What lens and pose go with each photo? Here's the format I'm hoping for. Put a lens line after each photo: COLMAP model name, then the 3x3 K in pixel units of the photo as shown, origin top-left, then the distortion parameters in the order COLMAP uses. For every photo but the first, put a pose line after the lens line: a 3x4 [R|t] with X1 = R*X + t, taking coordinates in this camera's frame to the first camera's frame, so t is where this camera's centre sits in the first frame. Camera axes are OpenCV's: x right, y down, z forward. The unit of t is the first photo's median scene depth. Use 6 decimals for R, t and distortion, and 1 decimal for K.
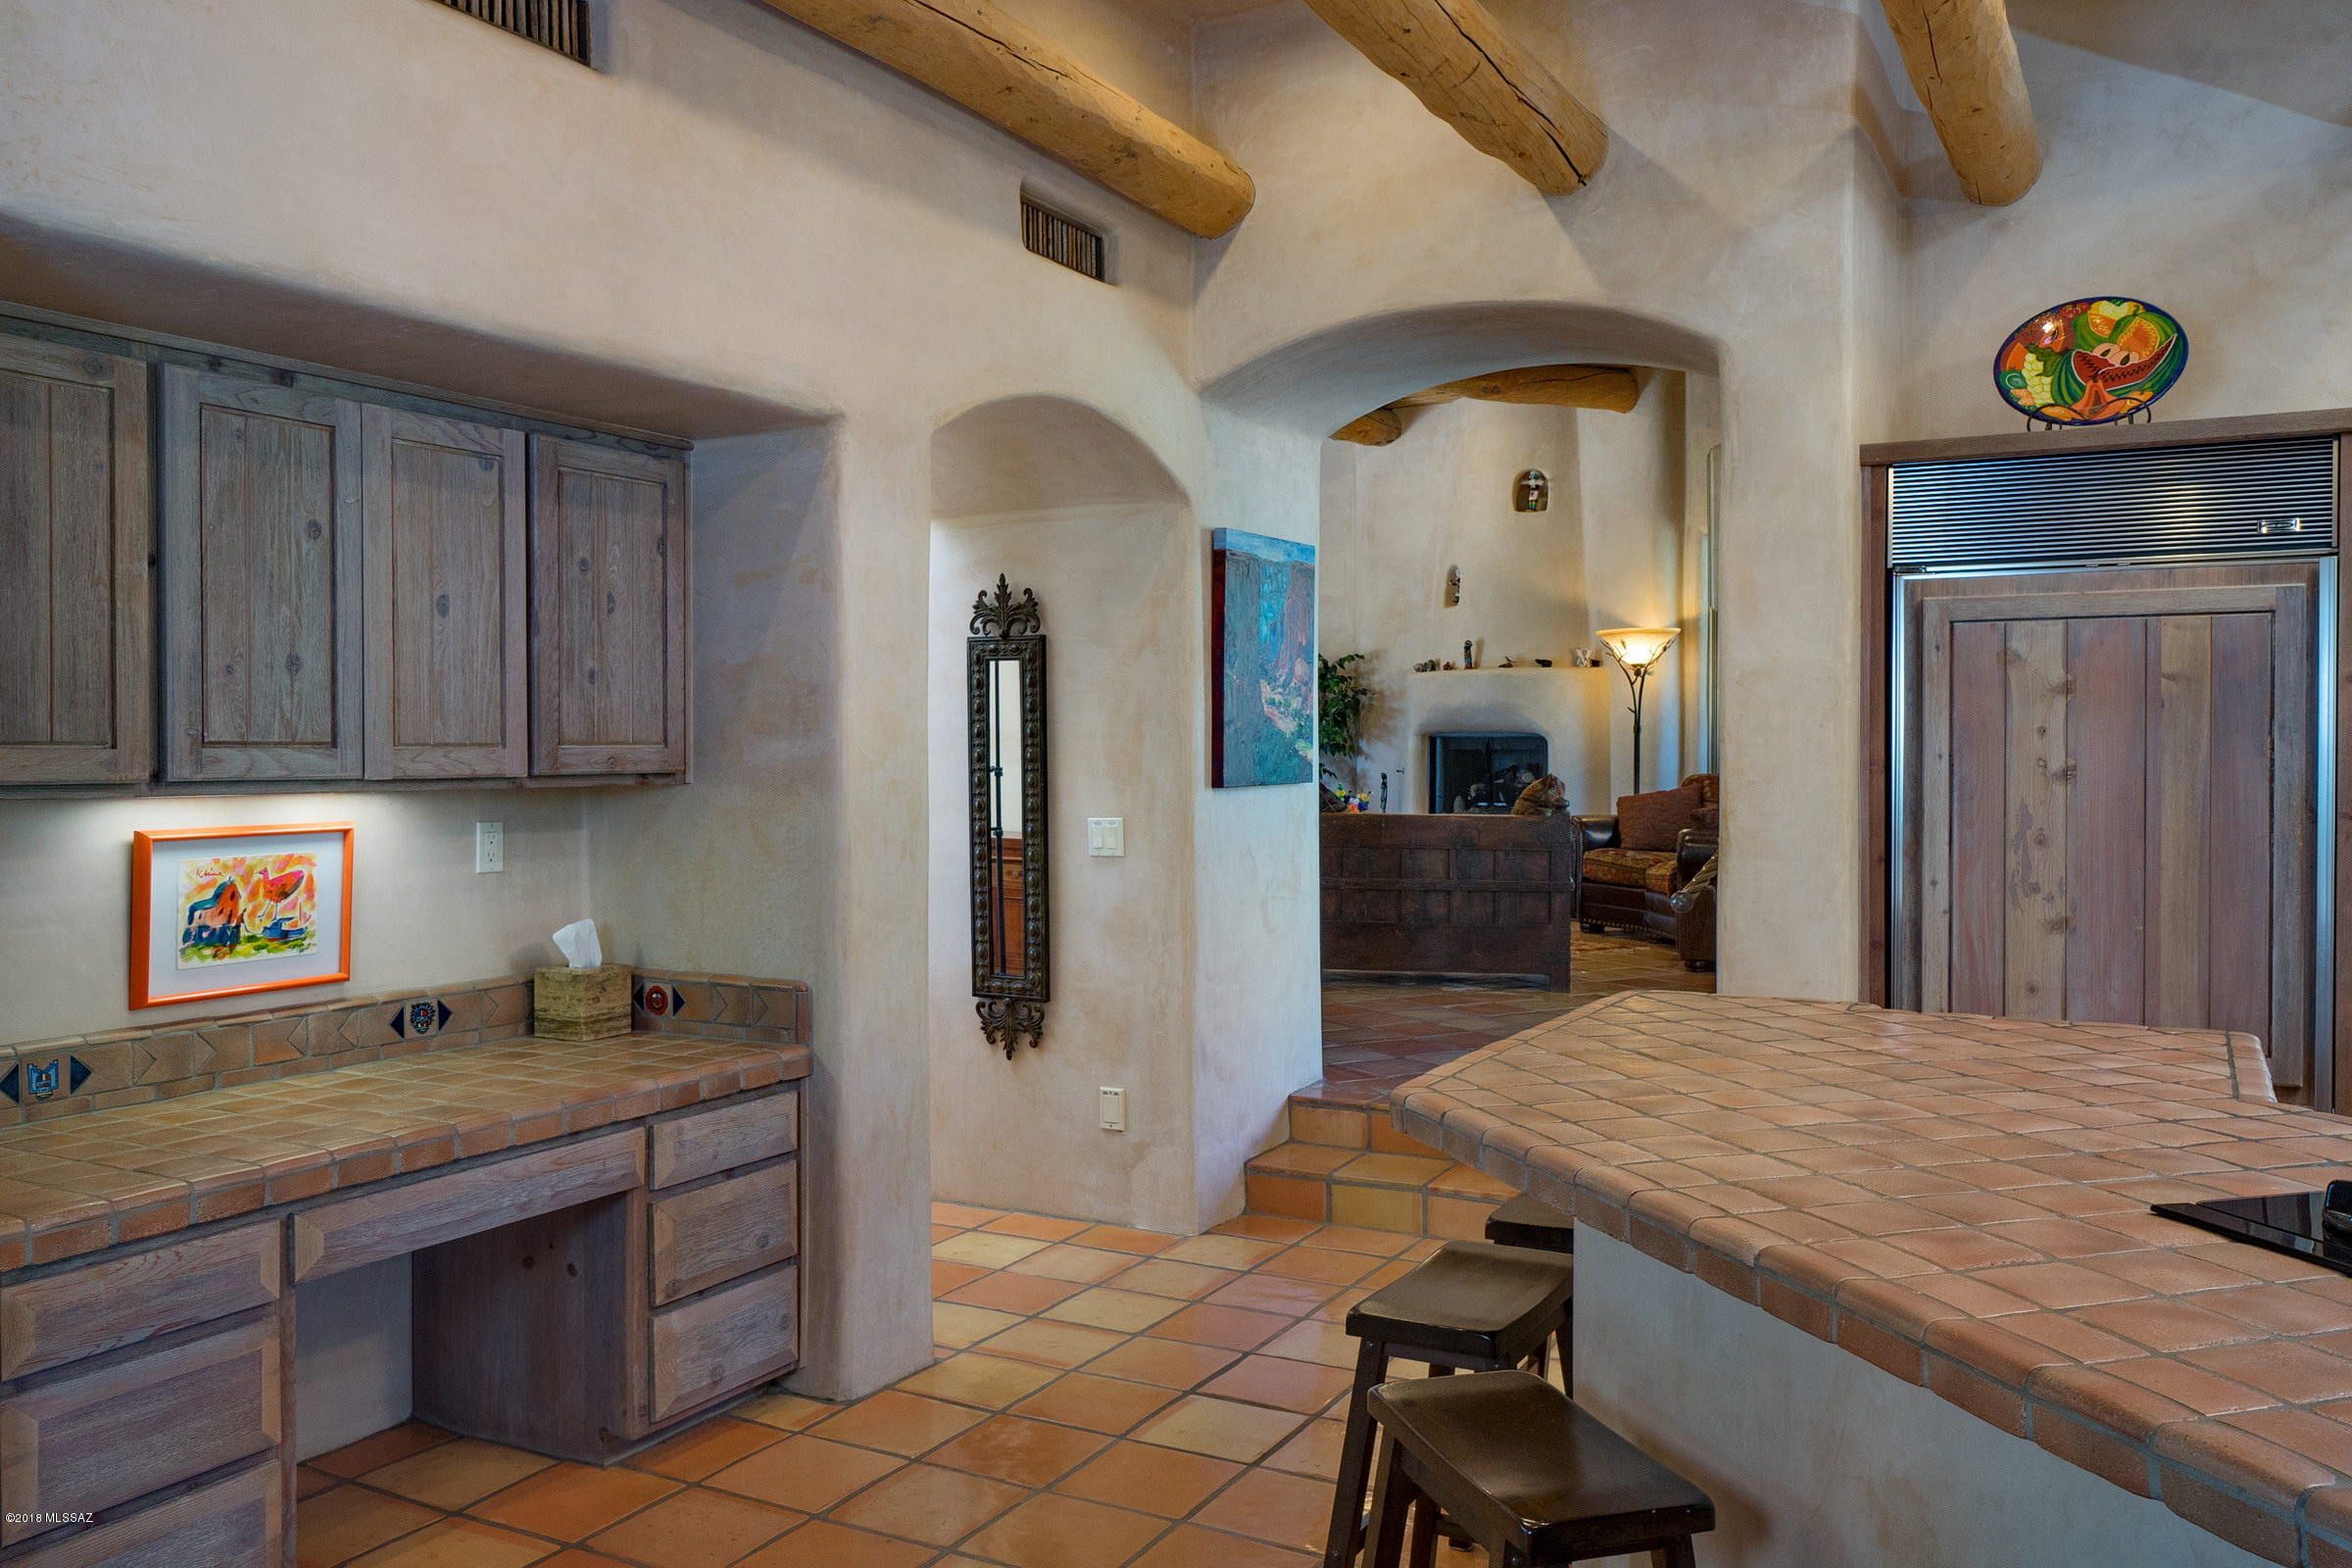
lens RADIAL K [[1859.1, 0, 1038.8], [0, 1859.1, 789.6], [0, 0, 1]] dist [-0.009757, 0.000283]
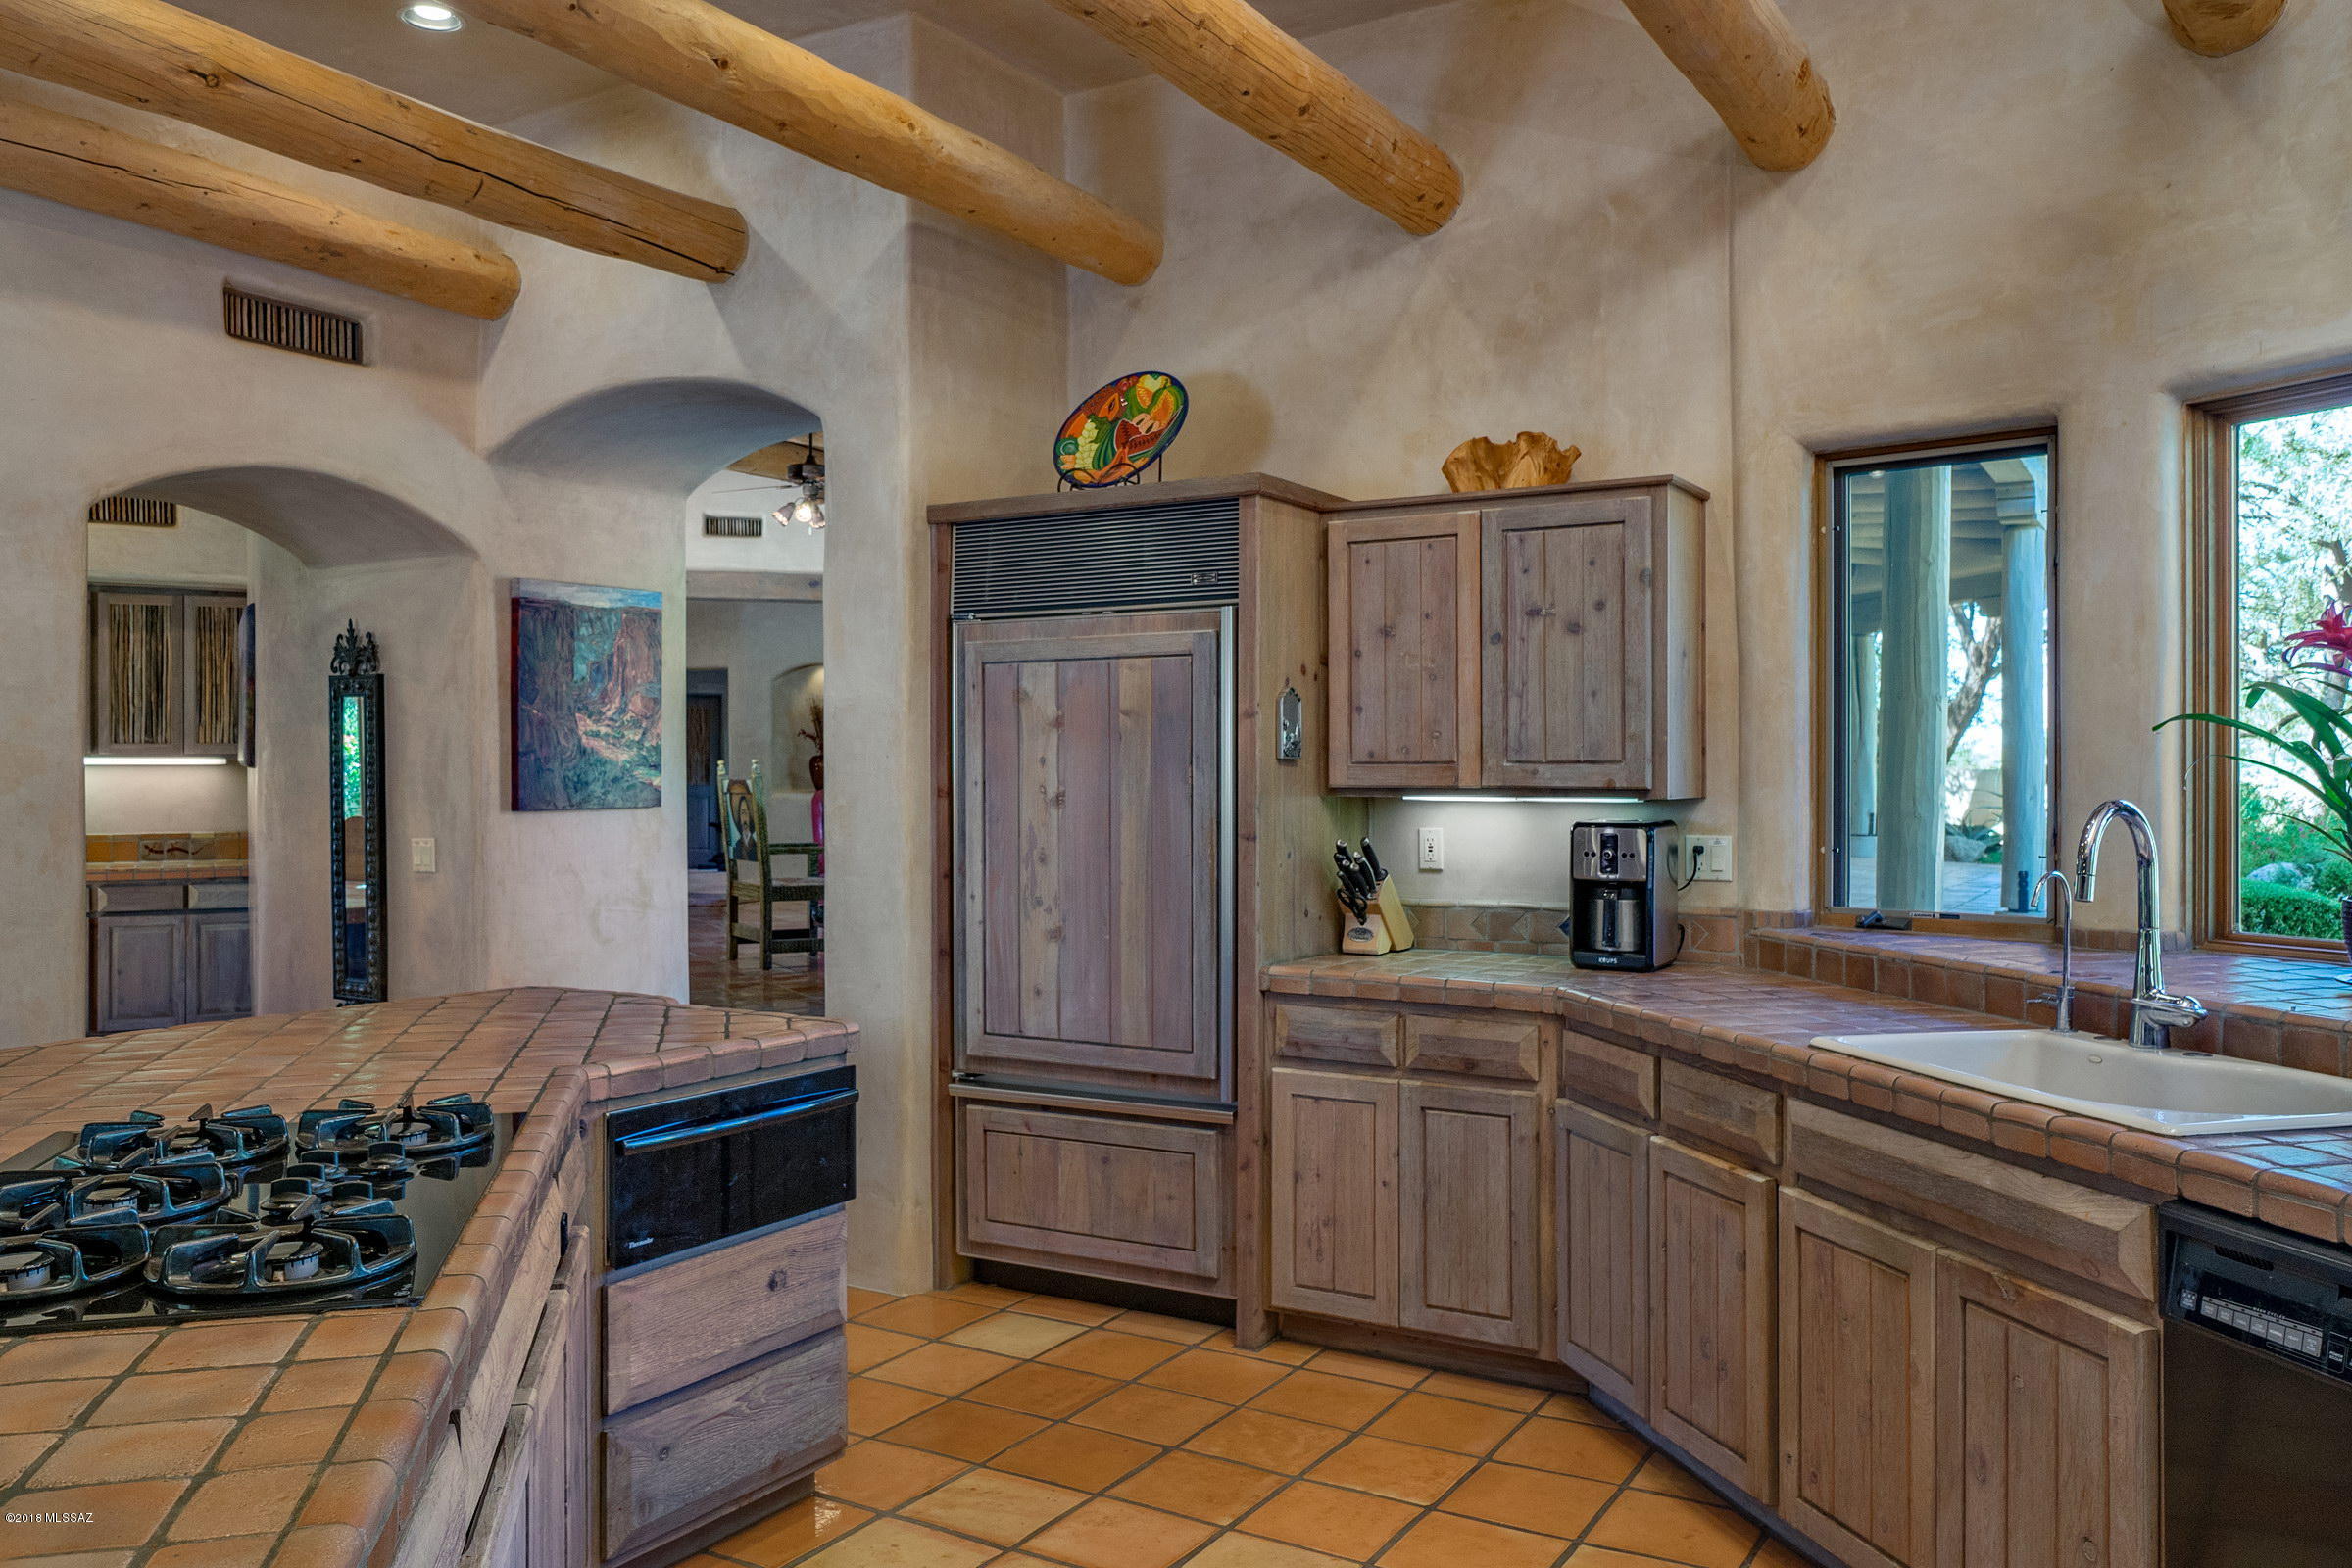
lens RADIAL K [[1859.1, 0, 1038.8], [0, 1859.1, 789.6], [0, 0, 1]] dist [-0.009757, 0.000283]
pose [[0.998776, 0.002110, -0.049414, 0.569306], [-0.002900, 0.999869, -0.015919, 0.003532], [0.049374, 0.016043, 0.998652, -0.116349]]
